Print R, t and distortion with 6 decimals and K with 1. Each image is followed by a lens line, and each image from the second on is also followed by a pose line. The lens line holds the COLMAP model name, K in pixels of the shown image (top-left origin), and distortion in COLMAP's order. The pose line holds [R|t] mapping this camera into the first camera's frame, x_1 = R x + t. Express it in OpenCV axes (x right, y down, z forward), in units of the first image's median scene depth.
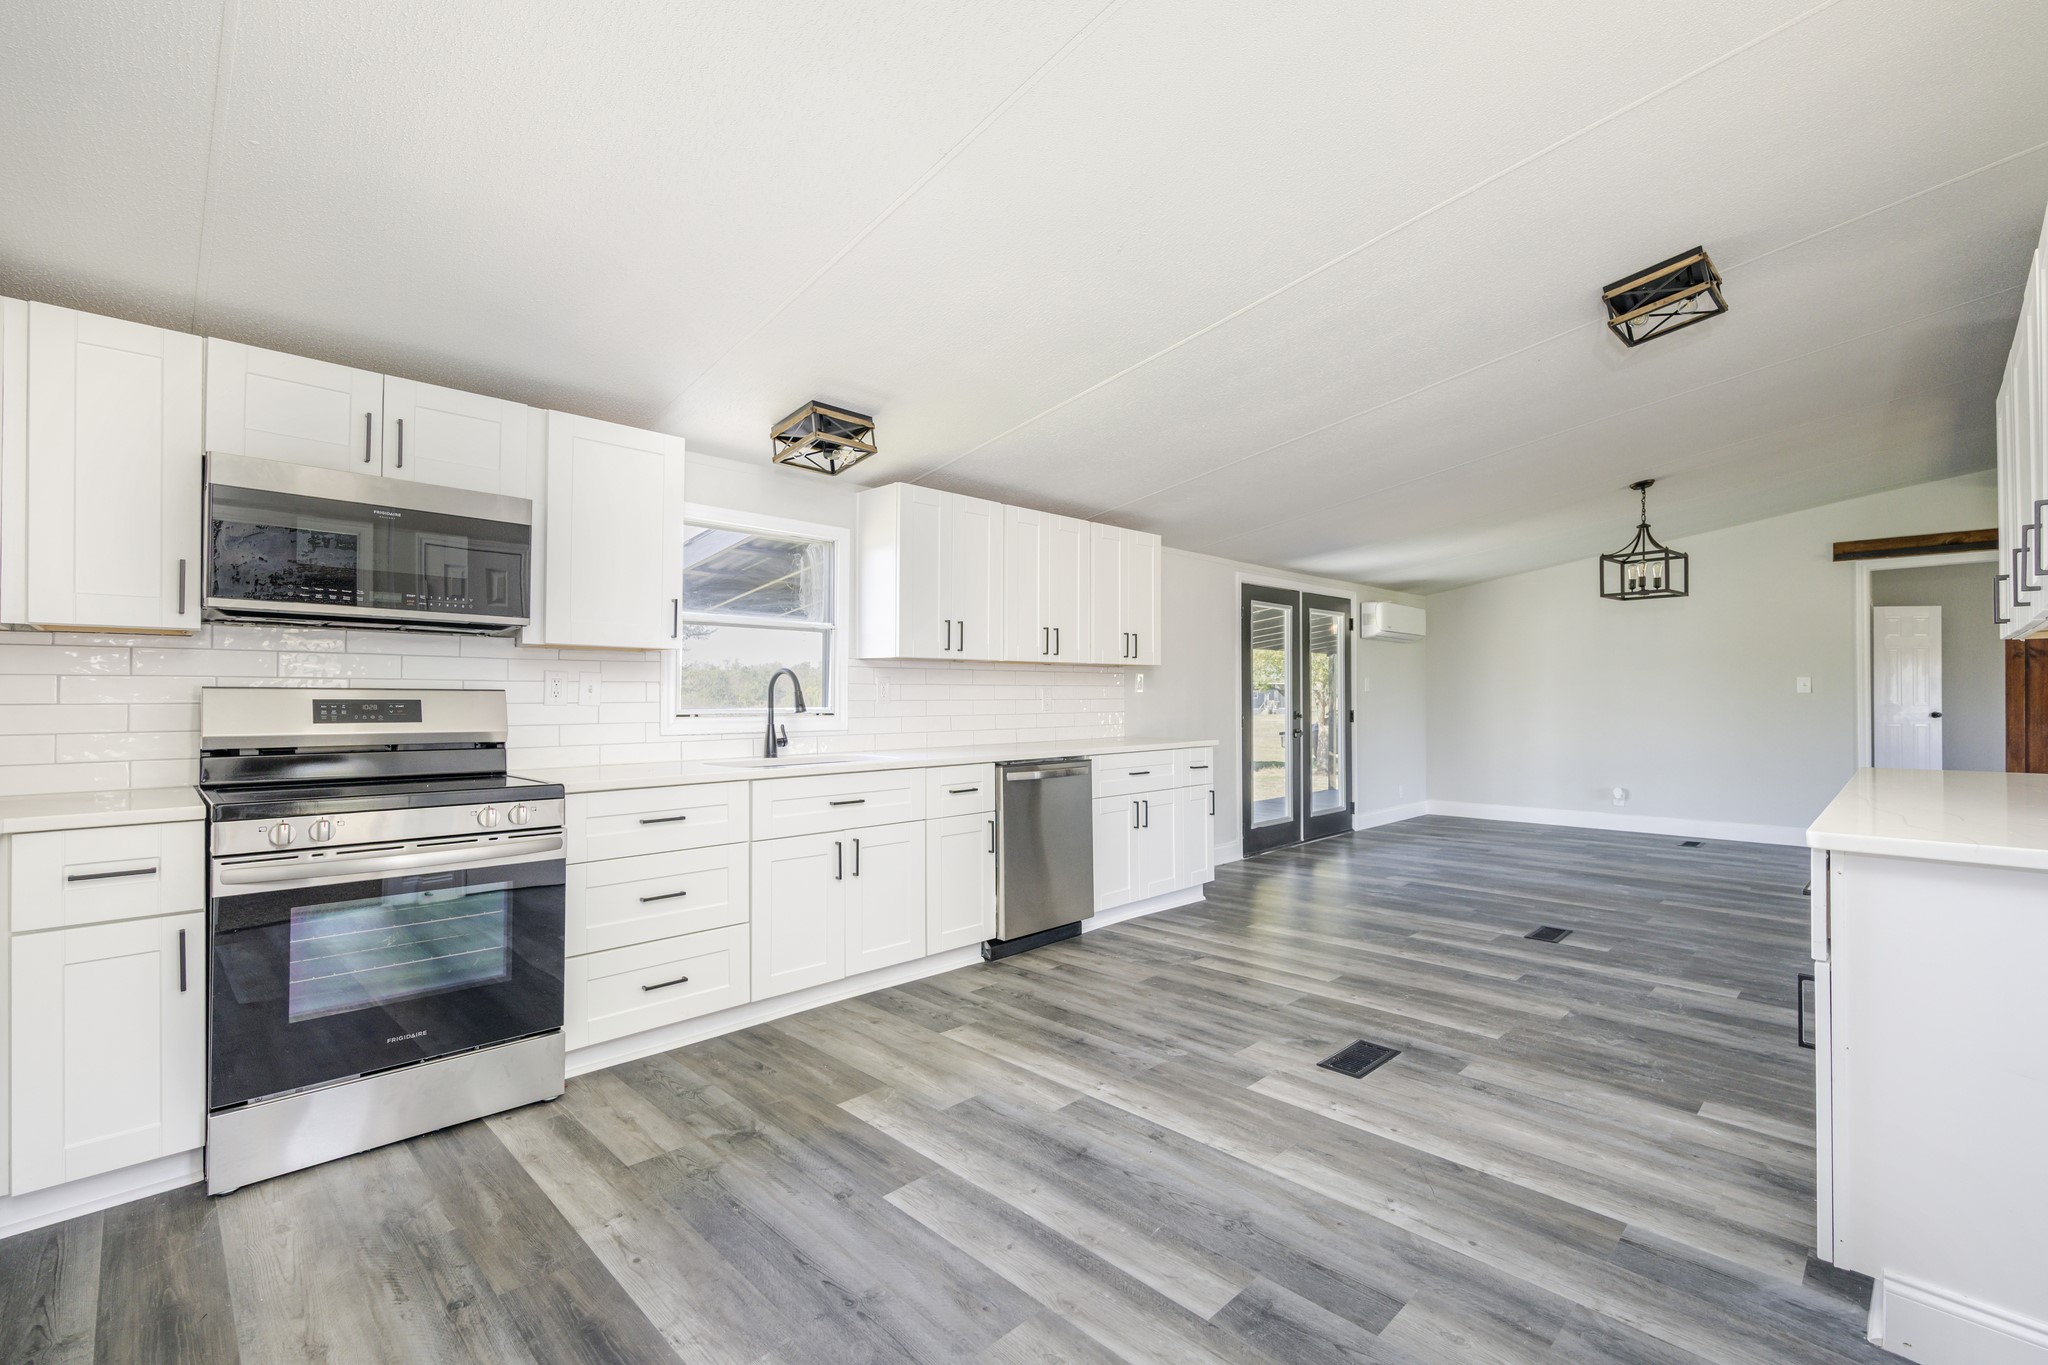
lens RADIAL K [[908.3, 0, 1023.7], [0, 908.3, 681.7], [0, 0, 1]] dist [0.001798, 0.000134]
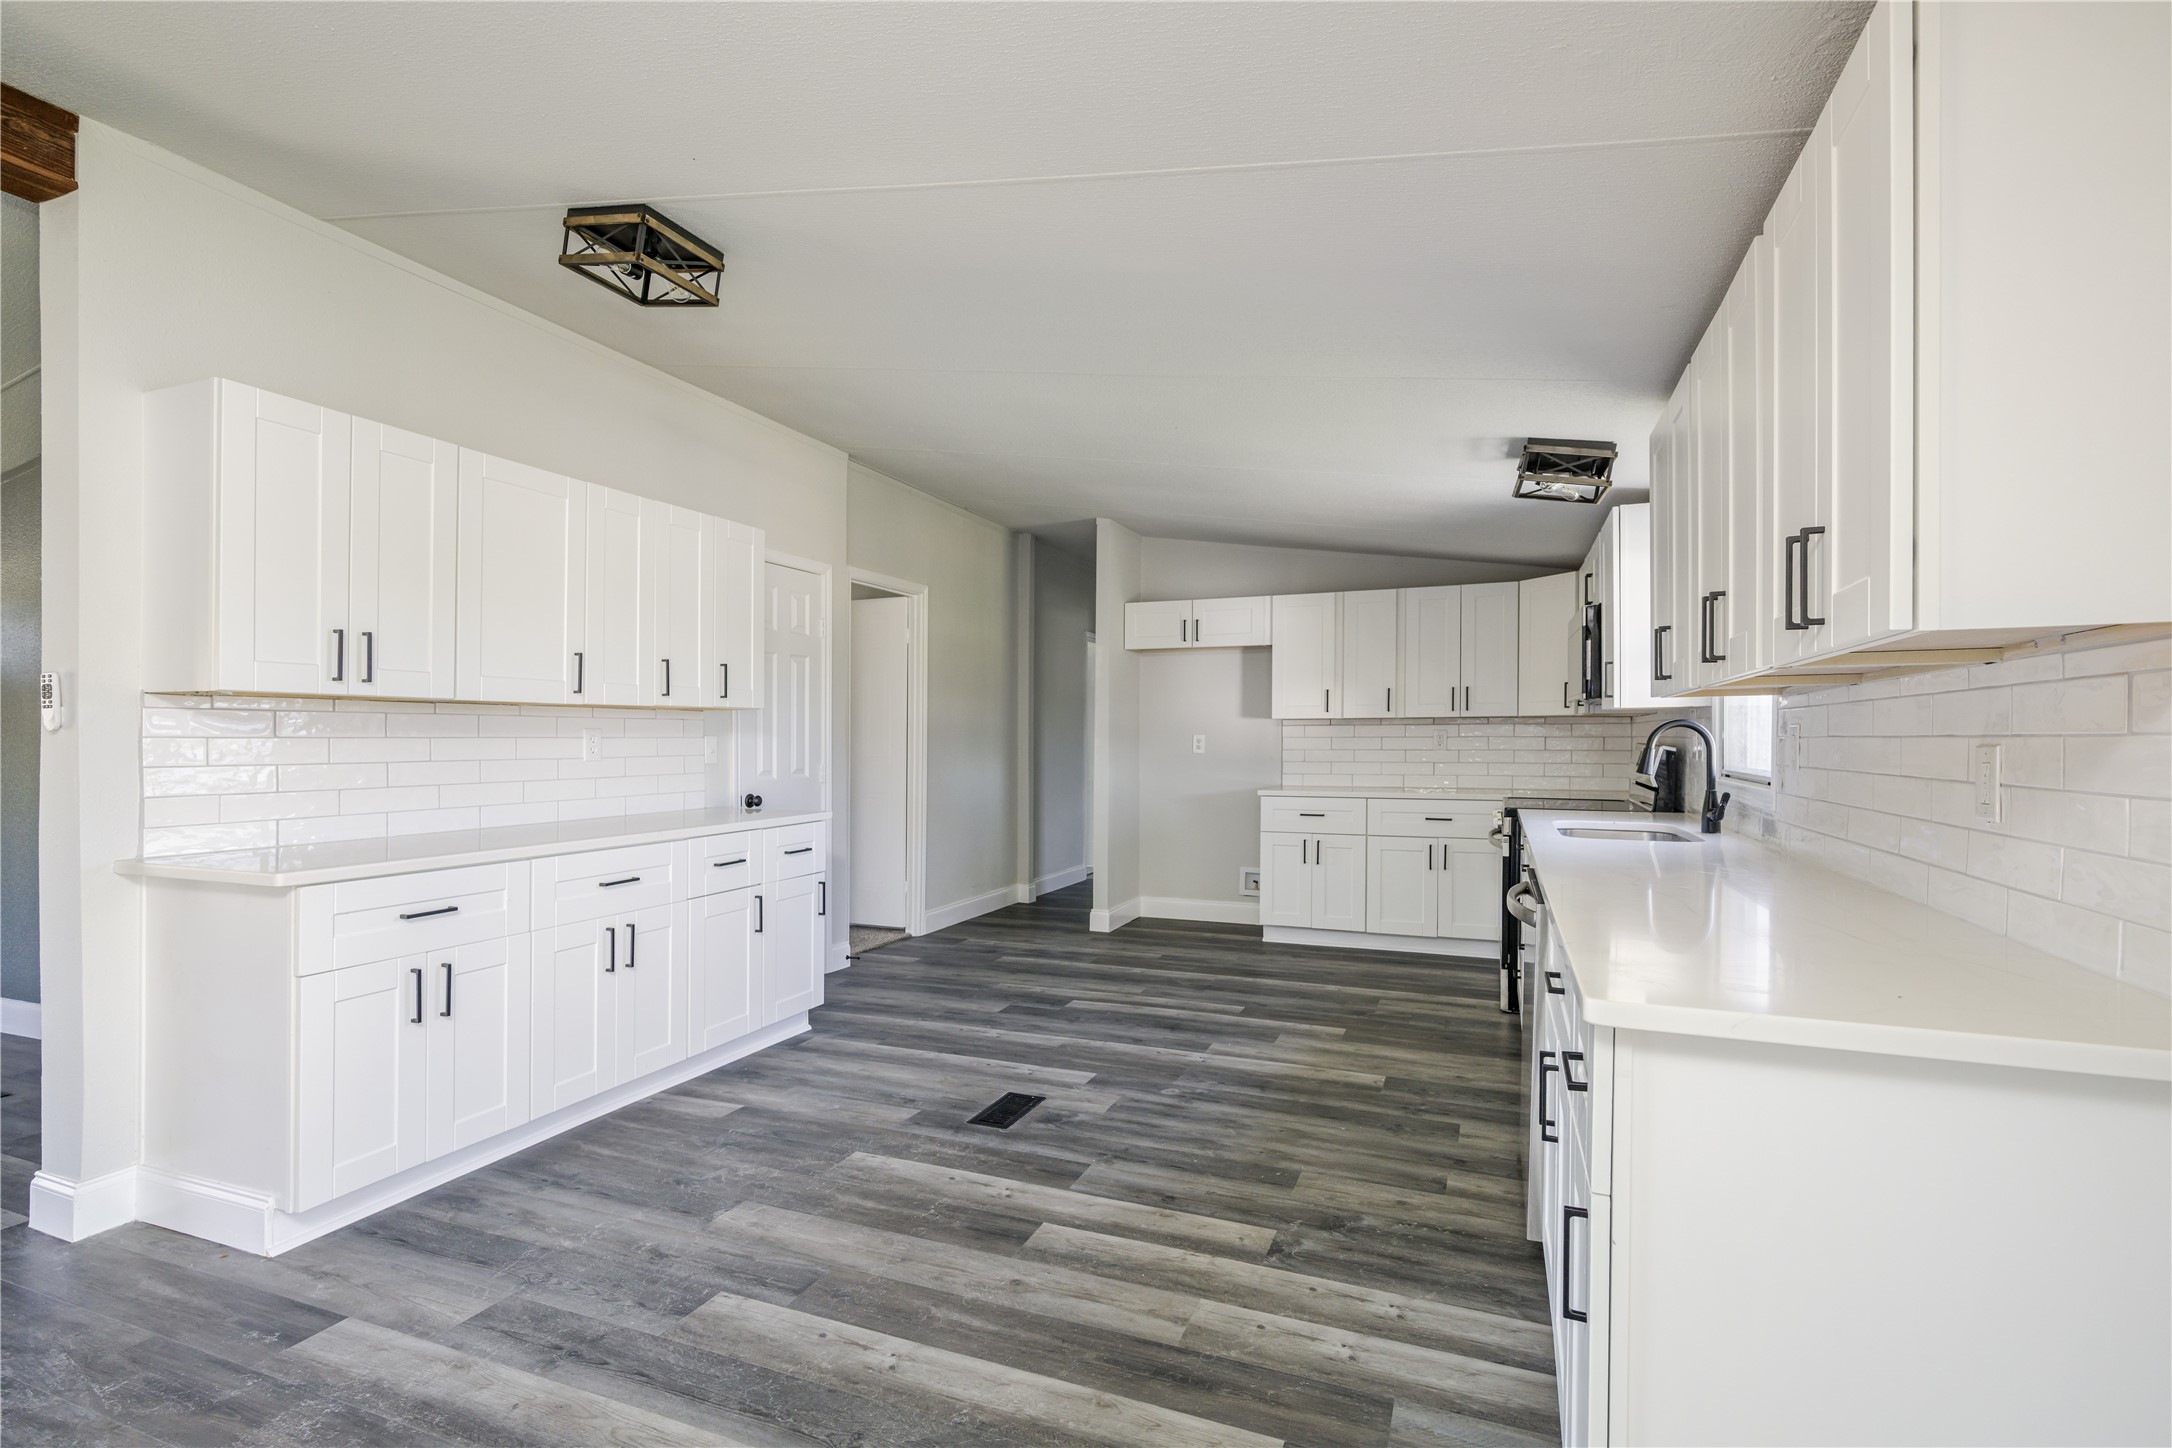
lens RADIAL K [[963.2, 0, 1091.3], [0, 963.2, 737.5], [0, 0, 1]] dist [0.001798, 0.000134]
pose [[-0.918243, 0.001919, -0.396012, 0.668224], [0.008567, 0.999851, -0.015019, 0.009268], [0.395924, -0.017184, -0.918123, 1.915943]]
